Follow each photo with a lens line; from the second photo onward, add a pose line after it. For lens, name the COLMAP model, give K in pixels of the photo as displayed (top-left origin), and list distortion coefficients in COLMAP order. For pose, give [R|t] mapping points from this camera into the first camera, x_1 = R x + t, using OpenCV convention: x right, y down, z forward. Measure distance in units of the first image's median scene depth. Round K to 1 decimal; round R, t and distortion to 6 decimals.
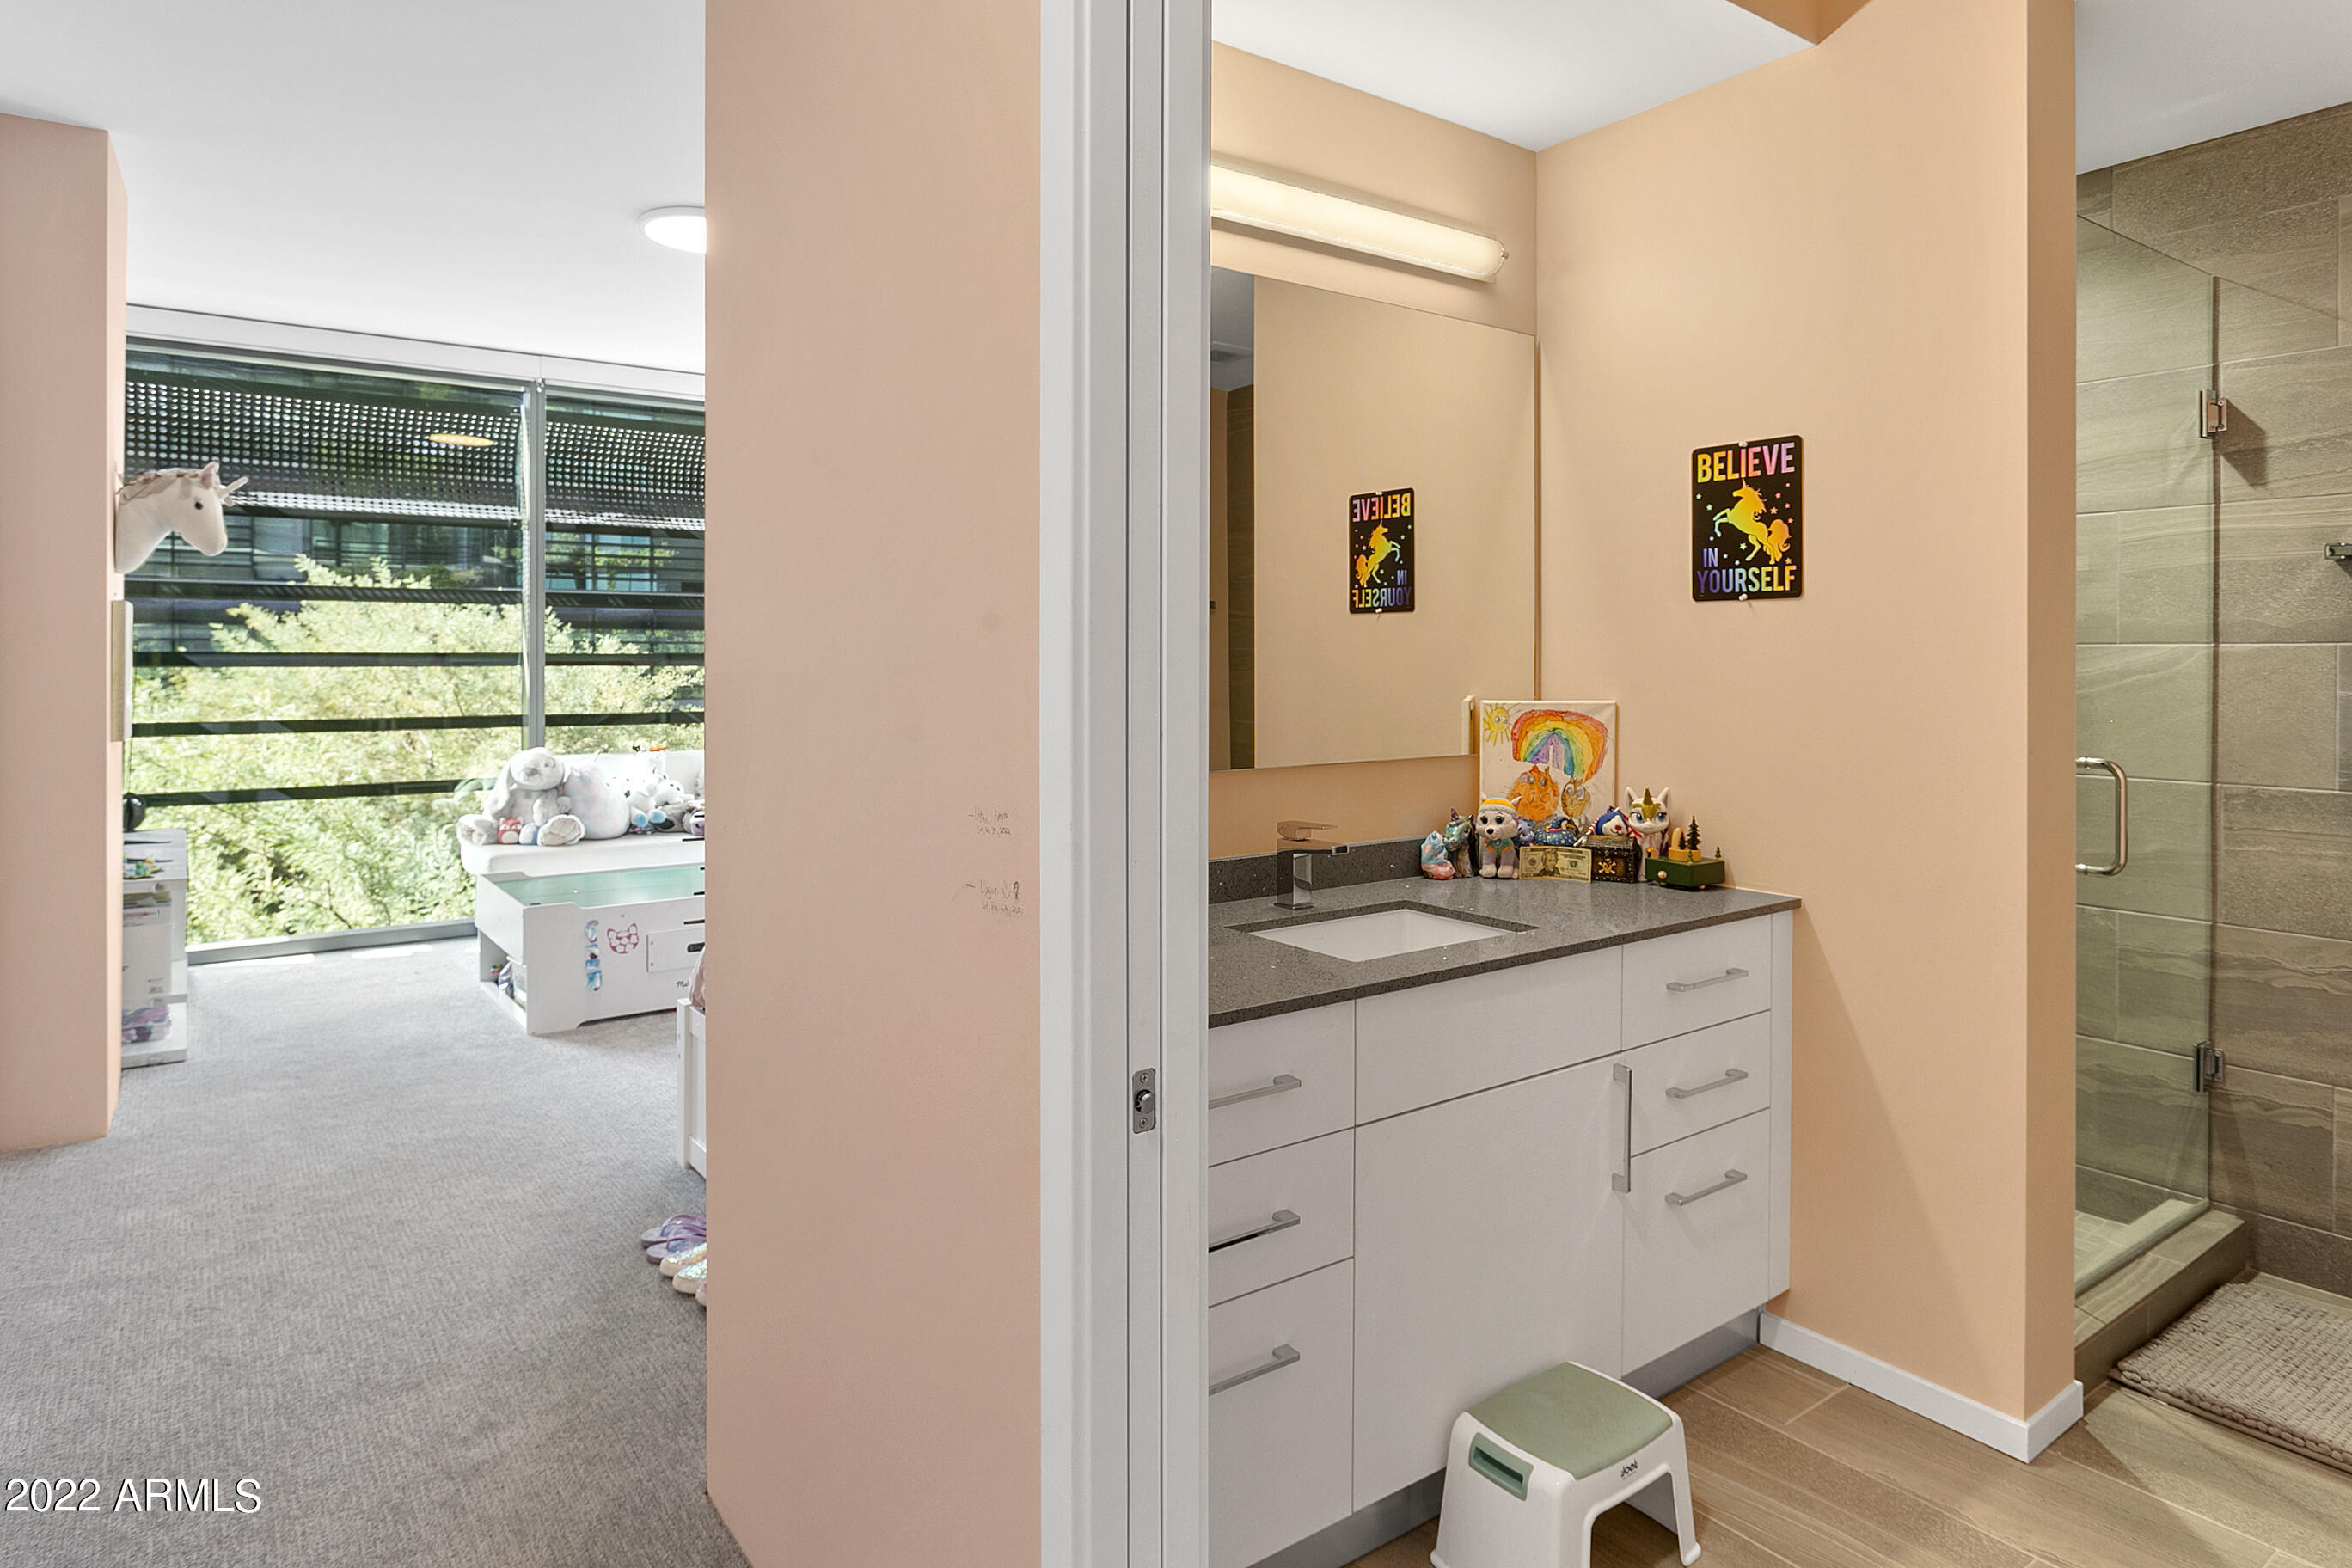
lens RADIAL K [[1371.5, 0, 1180.7], [0, 1371.5, 664.8], [0, 0, 1]] dist [0.001051, 0.004427]
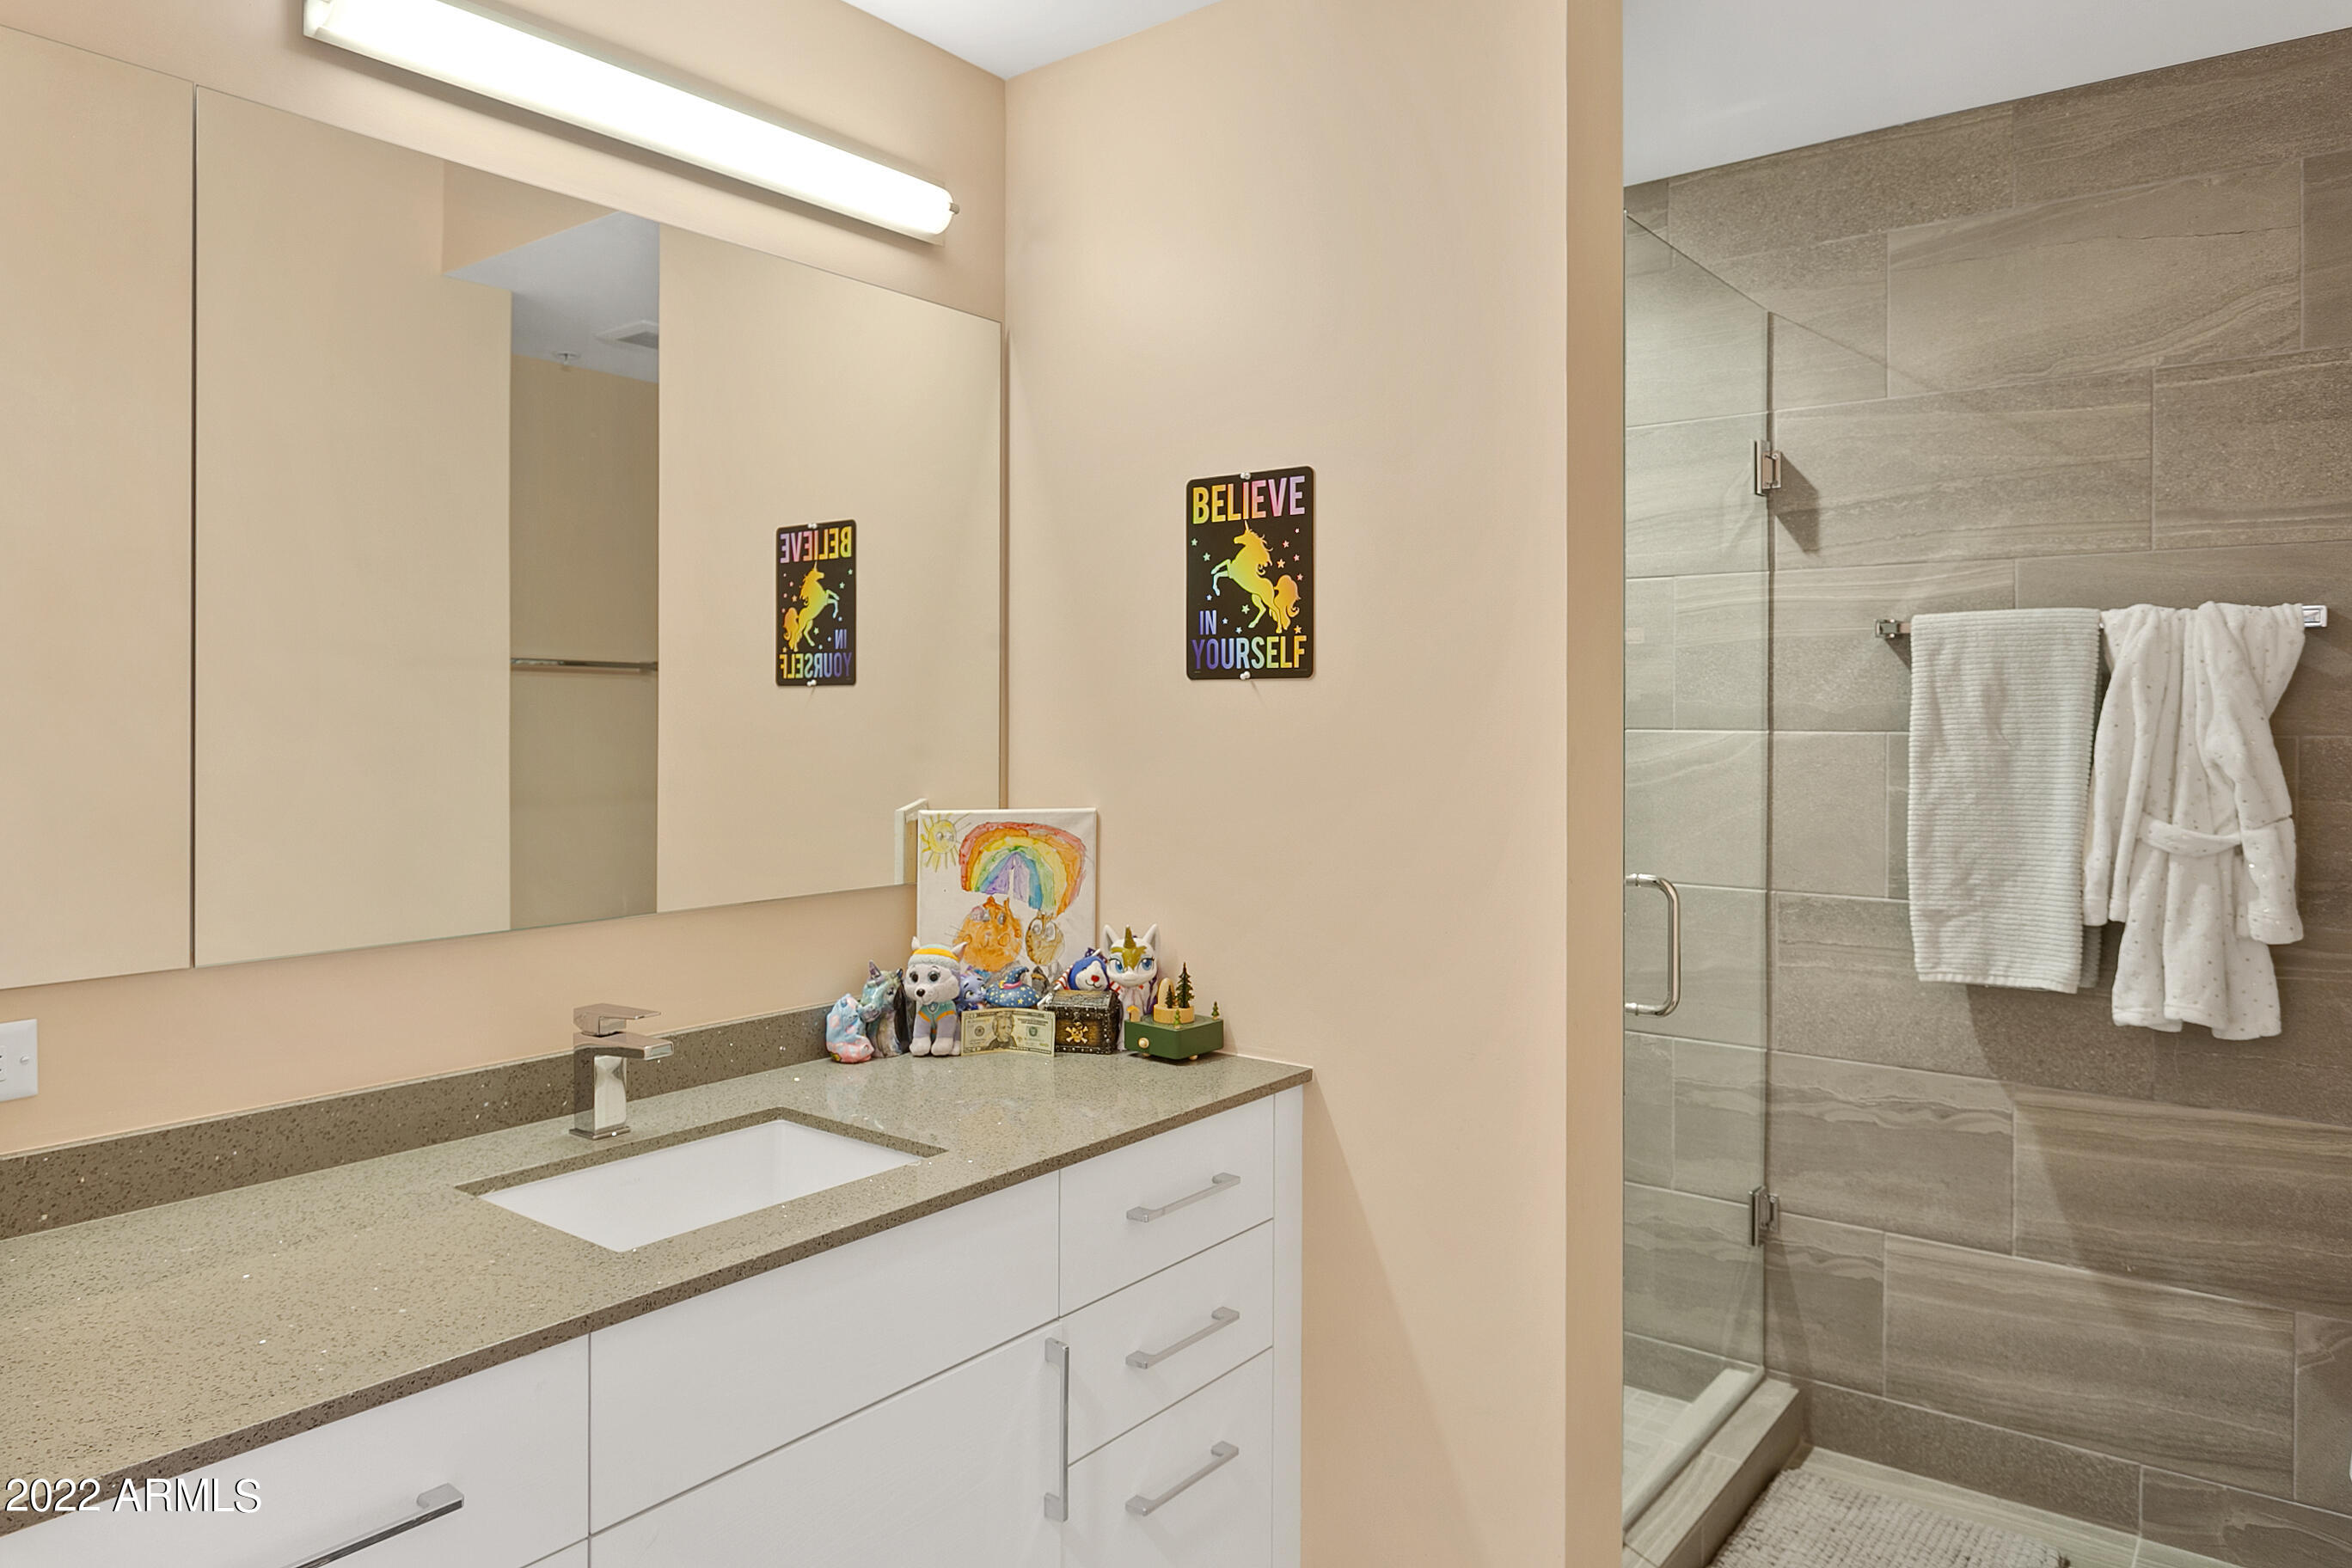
lens RADIAL K [[1547.9, 0, 1174.8], [0, 1547.9, 726.1], [0, 0, 1]] dist [0.011199, 0.002521]
pose [[0.960746, 0.000310, 0.277429, 0.125730], [0.000034, 0.999999, -0.001233, -0.018903], [-0.277429, 0.001194, 0.960745, 0.171226]]
